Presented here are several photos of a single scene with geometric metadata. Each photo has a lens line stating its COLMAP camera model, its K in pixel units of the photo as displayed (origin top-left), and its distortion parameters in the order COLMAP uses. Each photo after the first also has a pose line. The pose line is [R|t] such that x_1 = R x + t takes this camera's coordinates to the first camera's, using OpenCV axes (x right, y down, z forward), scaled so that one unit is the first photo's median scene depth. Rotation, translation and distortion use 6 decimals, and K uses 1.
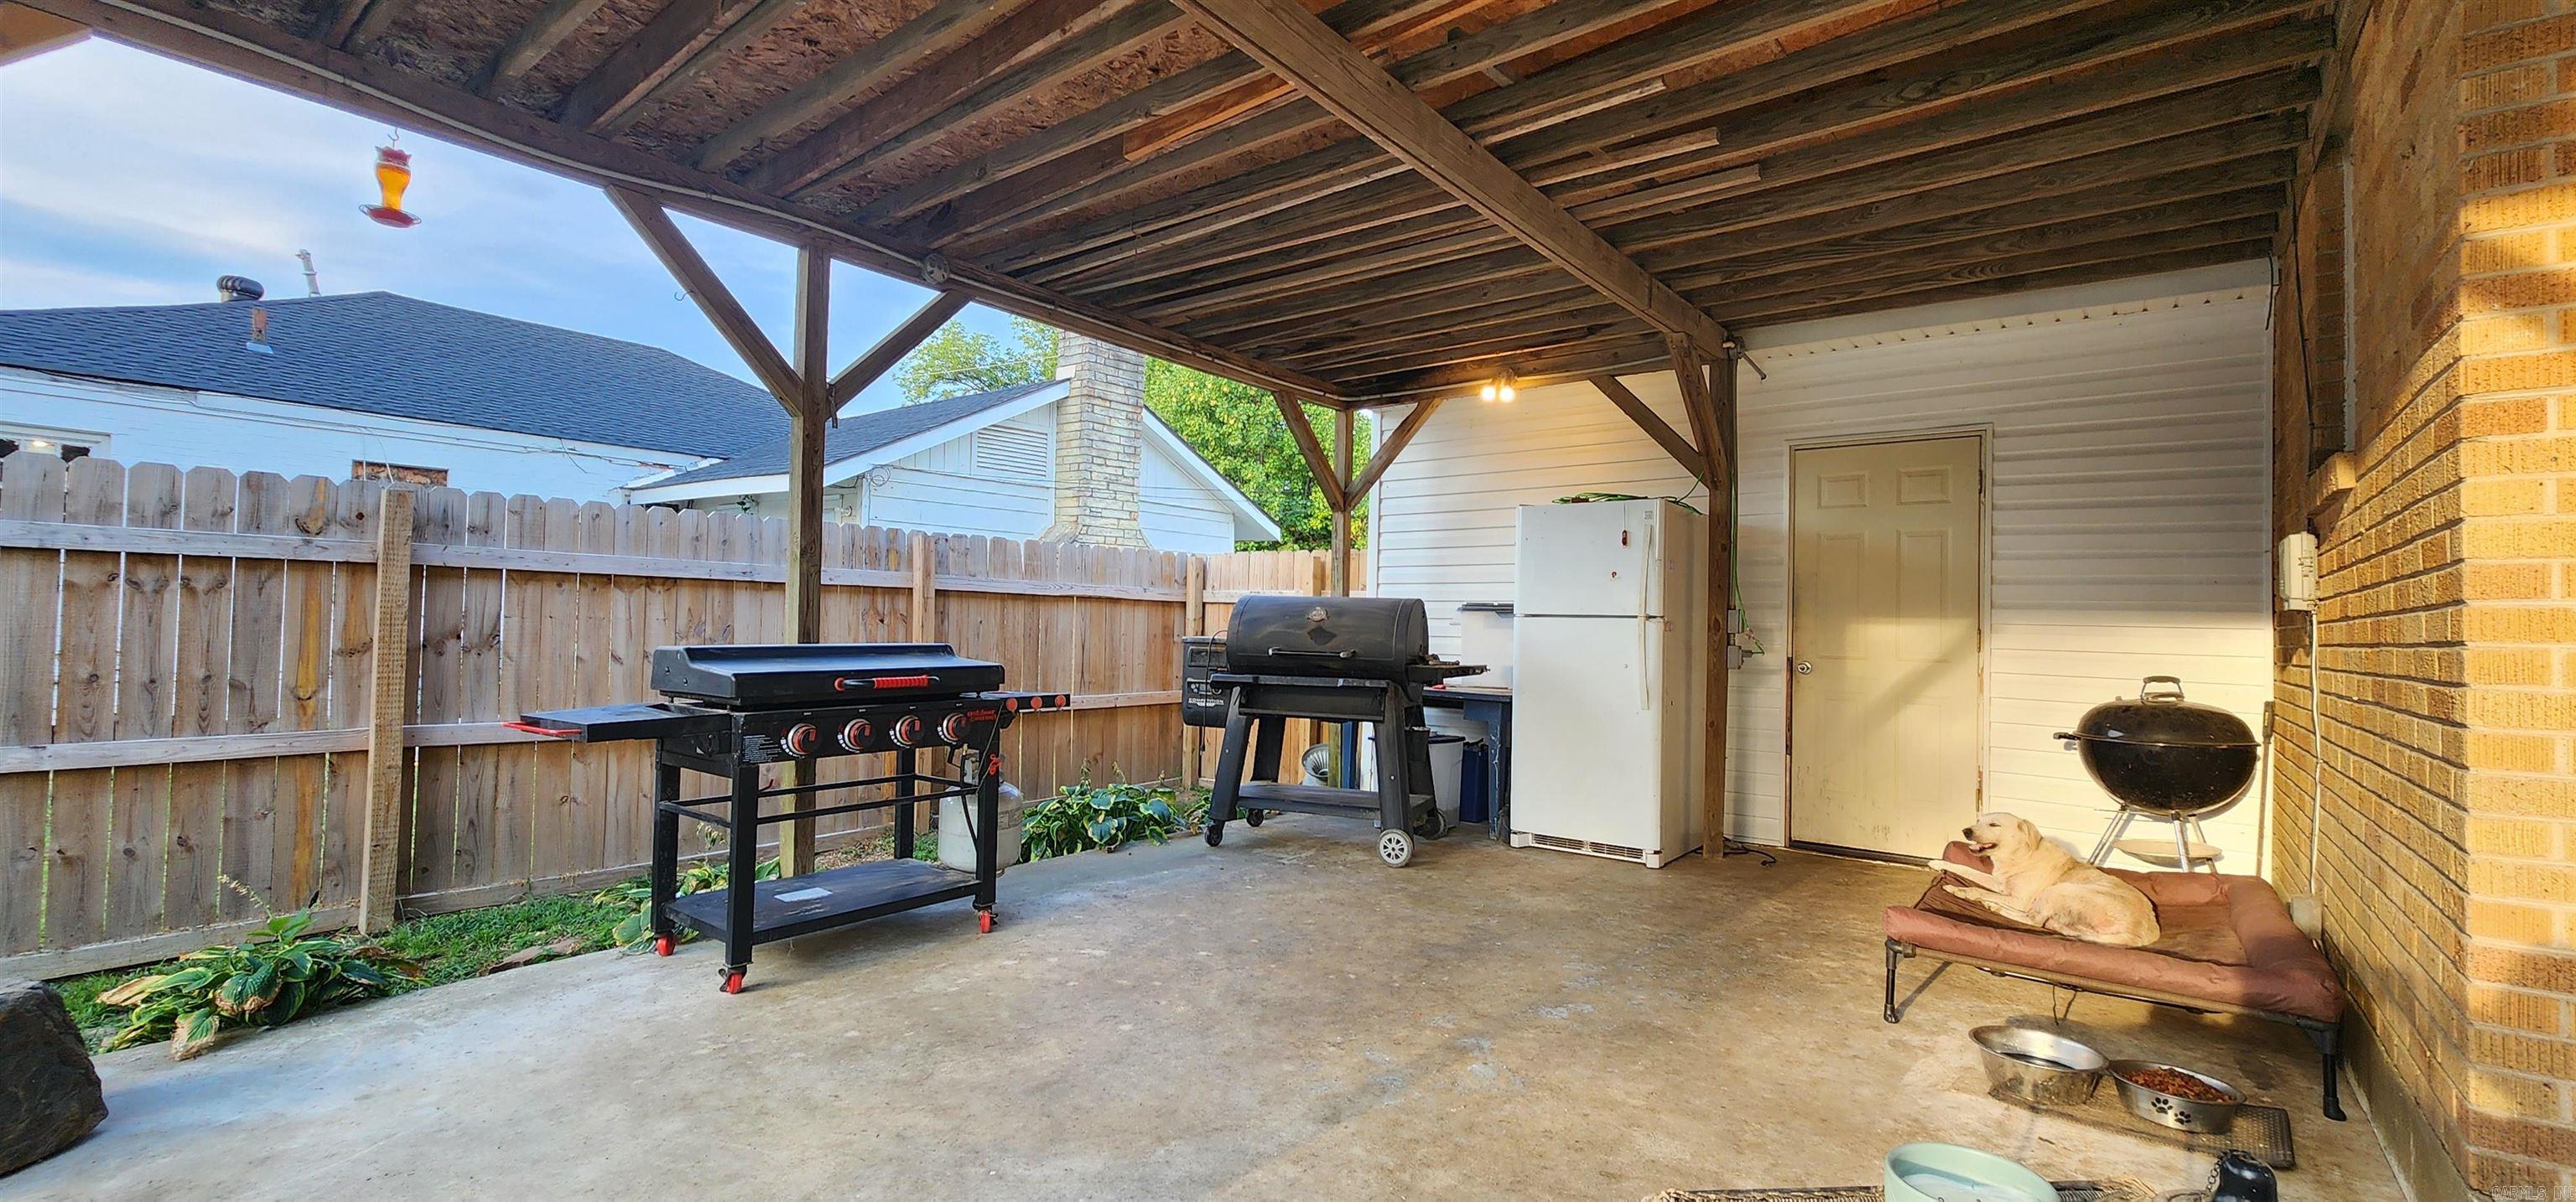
lens RADIAL K [[1058.6, 0, 1290.5], [0, 1058.6, 603.3], [0, 0, 1]] dist [0.000506, 0.001005]
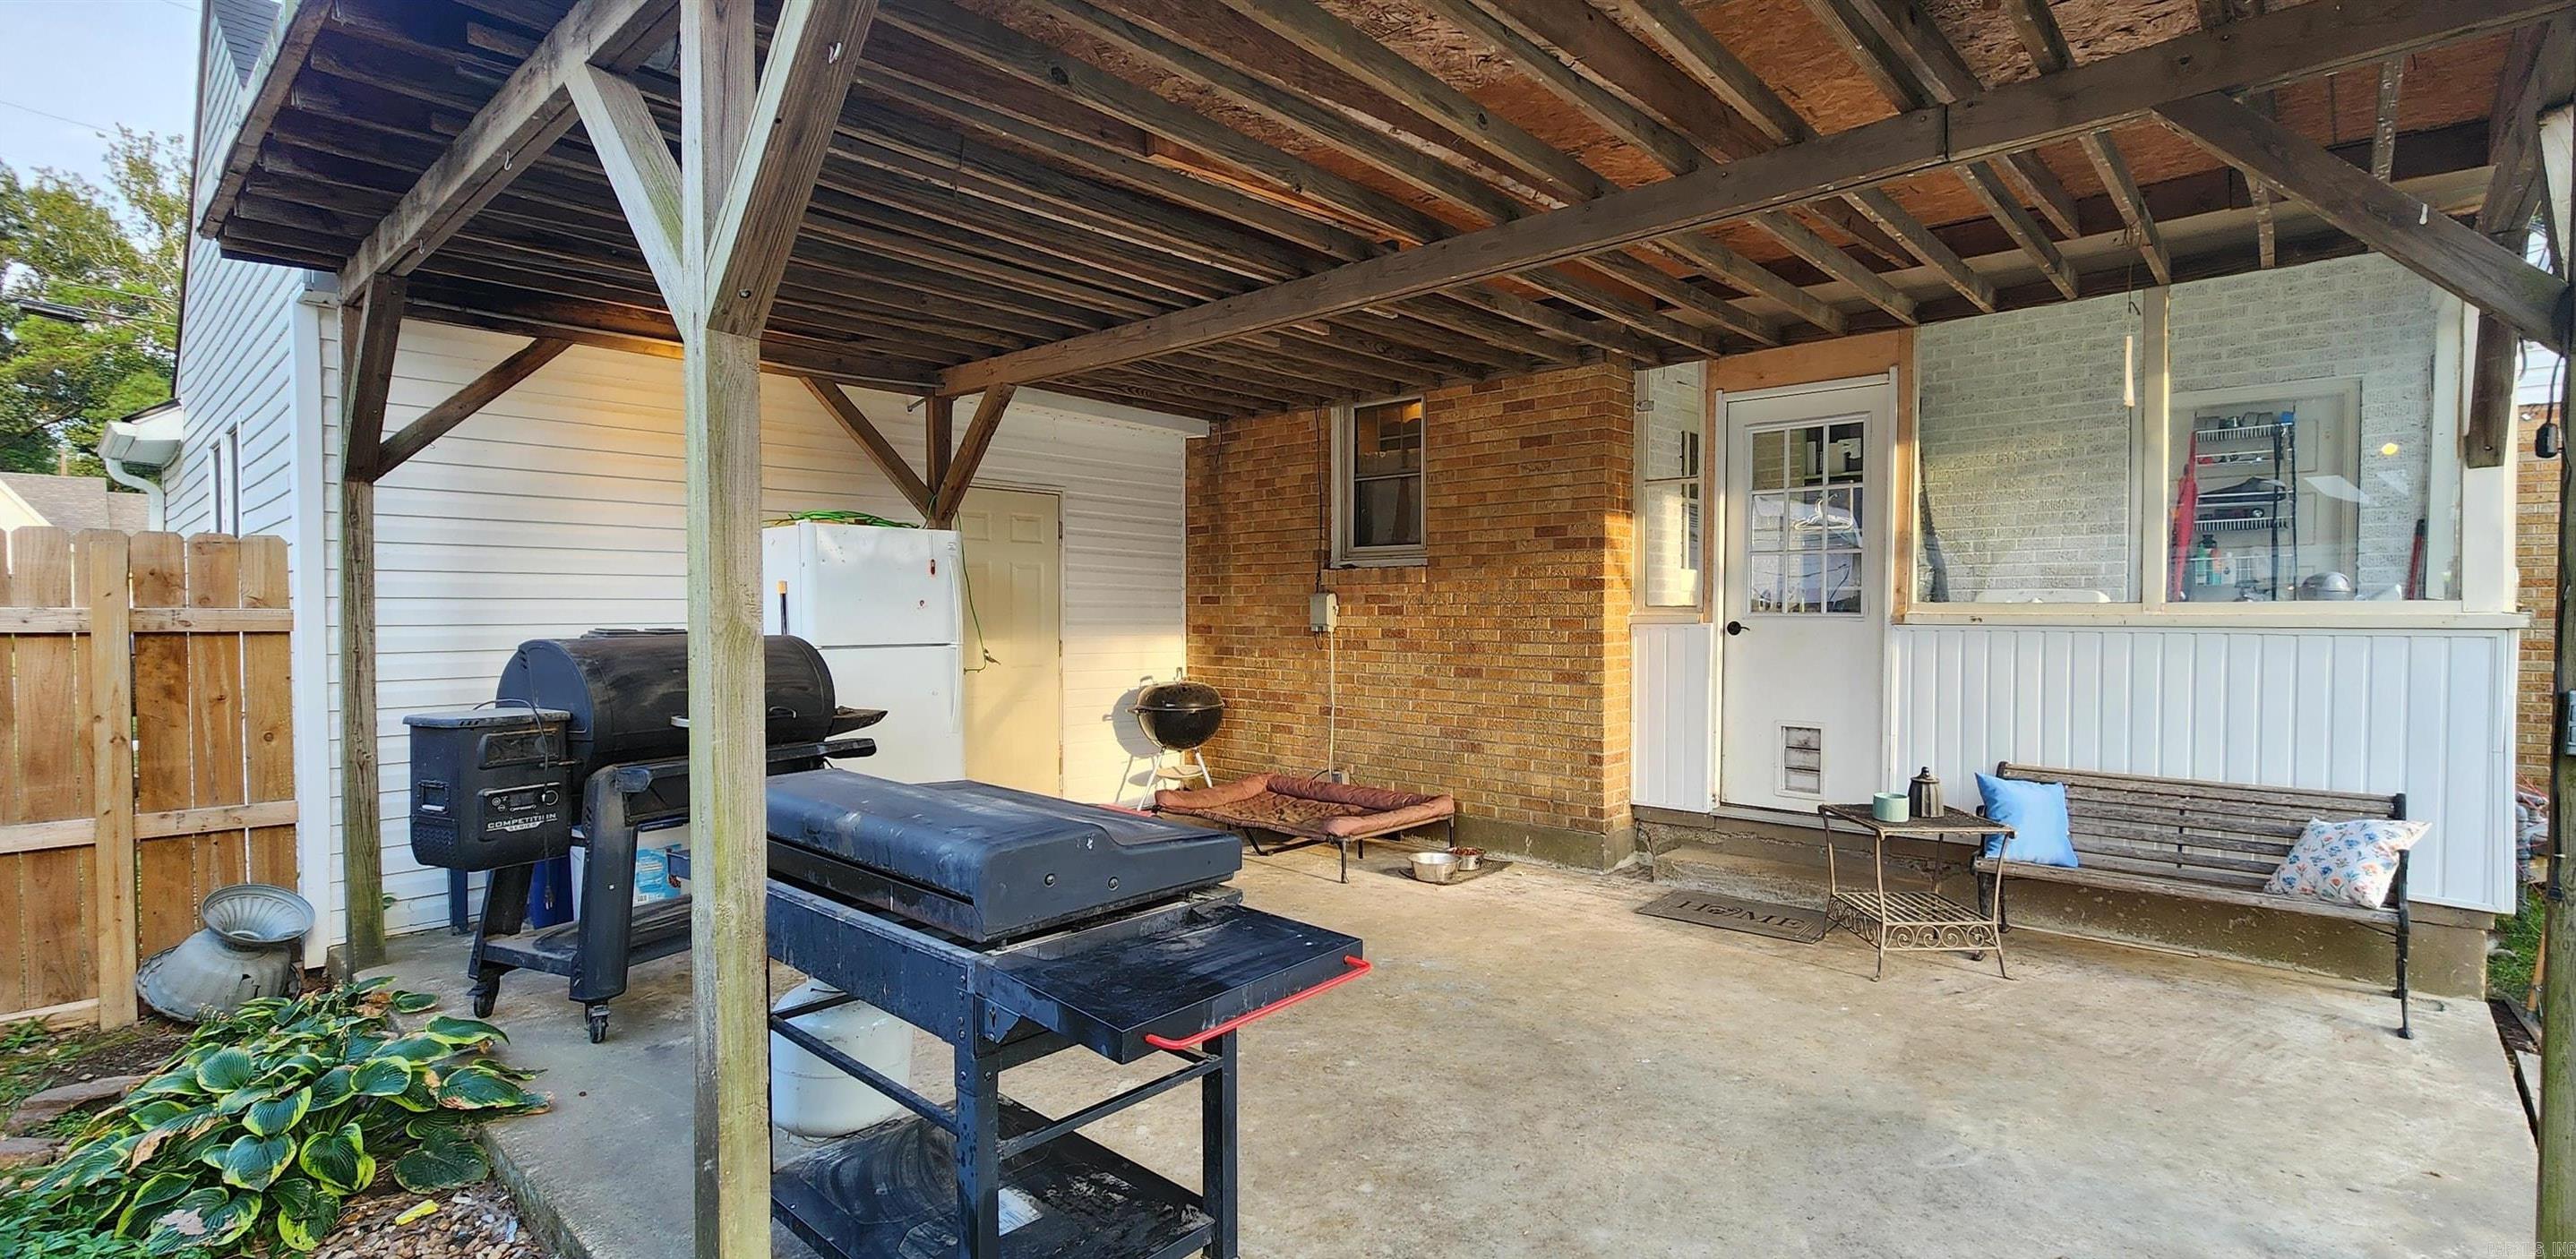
lens RADIAL K [[1129.1, 0, 1375.9], [0, 1129.1, 638.6], [0, 0, 1]] dist [0.003321, -0.000044]
pose [[0.030187, -0.048539, 0.998365, -0.889334], [-0.022947, 0.998523, 0.049241, -0.066875], [-0.999281, -0.024396, 0.029028, 0.648055]]
